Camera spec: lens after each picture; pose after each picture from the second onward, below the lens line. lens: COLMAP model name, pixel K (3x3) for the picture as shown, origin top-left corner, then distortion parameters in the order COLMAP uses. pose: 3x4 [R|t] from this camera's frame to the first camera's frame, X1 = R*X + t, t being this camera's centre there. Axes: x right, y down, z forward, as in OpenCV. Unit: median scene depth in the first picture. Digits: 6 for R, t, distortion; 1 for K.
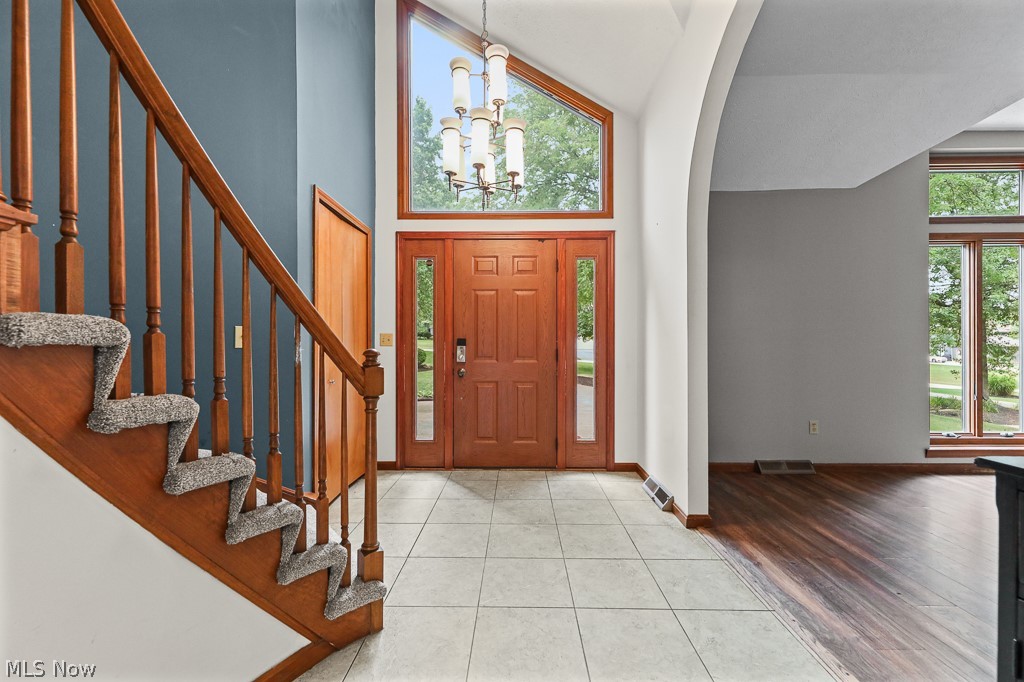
lens RADIAL K [[415.5, 0, 506.6], [0, 415.5, 344.8], [0, 0, 1]] dist [0.002081, -0.000949]
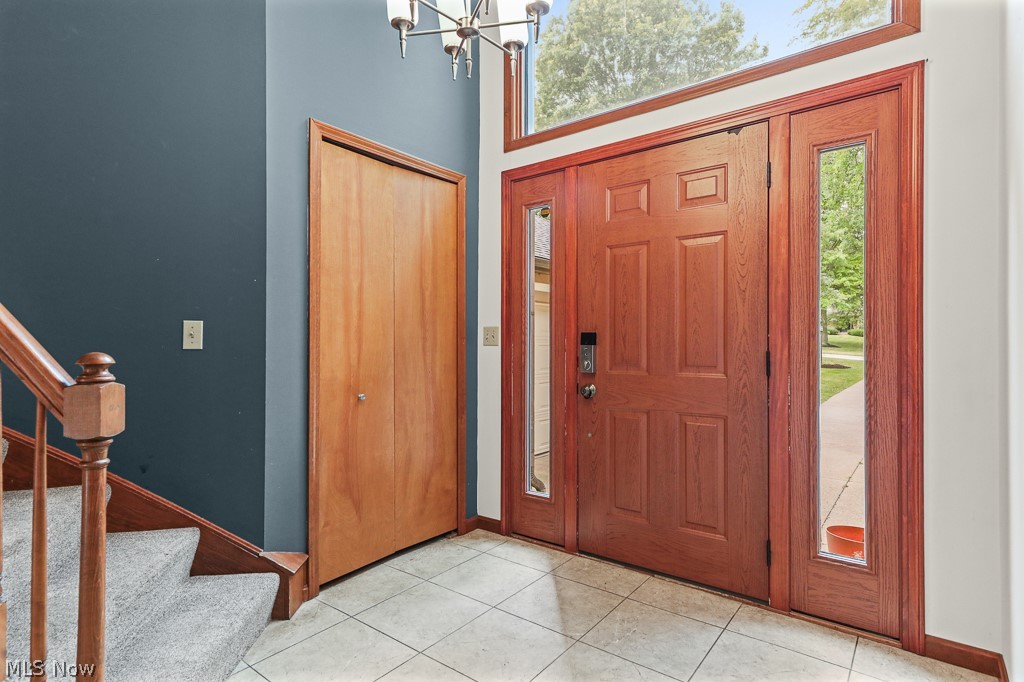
lens RADIAL K [[512.3, 0, 540.8], [0, 512.3, 341.9], [0, 0, 1]] dist [0.007167, -0.002458]
pose [[0.799577, -0.005155, -0.600542, 0.265643], [0.005951, 0.999982, -0.000661, -0.001876], [0.600534, -0.003046, 0.799593, 0.378585]]
